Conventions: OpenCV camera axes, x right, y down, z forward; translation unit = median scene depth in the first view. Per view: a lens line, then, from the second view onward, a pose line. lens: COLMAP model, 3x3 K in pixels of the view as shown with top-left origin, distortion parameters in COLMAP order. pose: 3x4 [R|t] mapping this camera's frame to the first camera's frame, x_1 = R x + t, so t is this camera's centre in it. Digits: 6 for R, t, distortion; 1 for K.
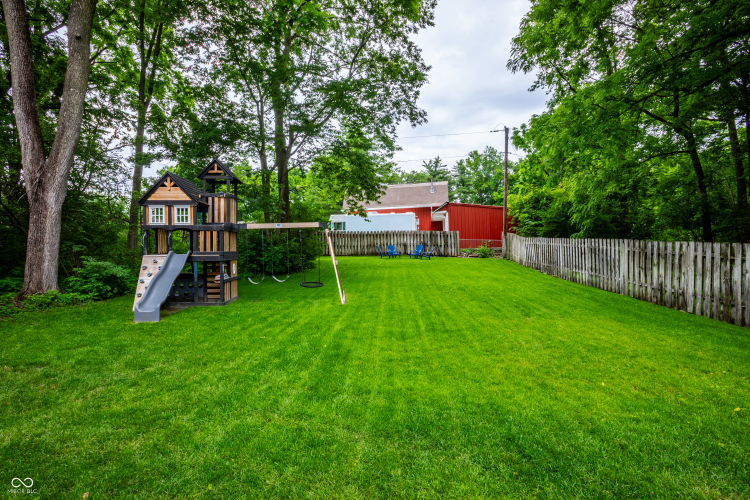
lens RADIAL K [[347.2, 0, 375.0], [0, 347.2, 250.0], [0, 0, 1]] dist [-0.002260, -0.000208]
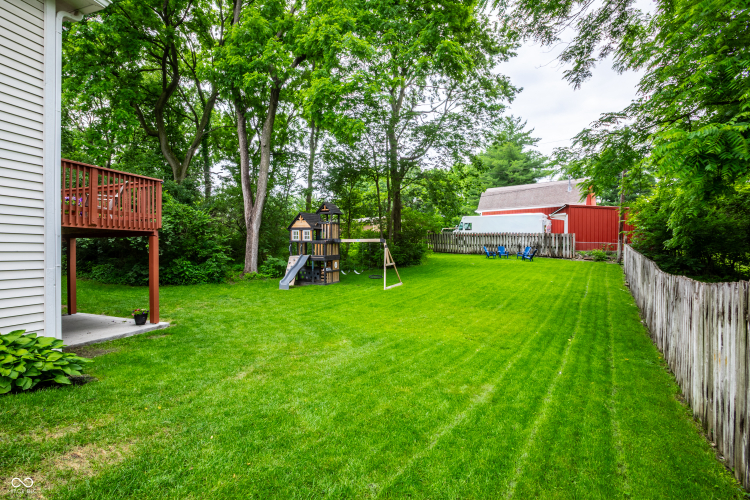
lens RADIAL K [[340.7, 0, 375.0], [0, 340.7, 250.0], [0, 0, 1]] dist [0.000379, 0.000010]
pose [[0.890884, 0.029650, -0.453262, 0.565602], [-0.018967, 0.999425, 0.028097, -0.075419], [0.453835, -0.016434, 0.890934, -0.434667]]
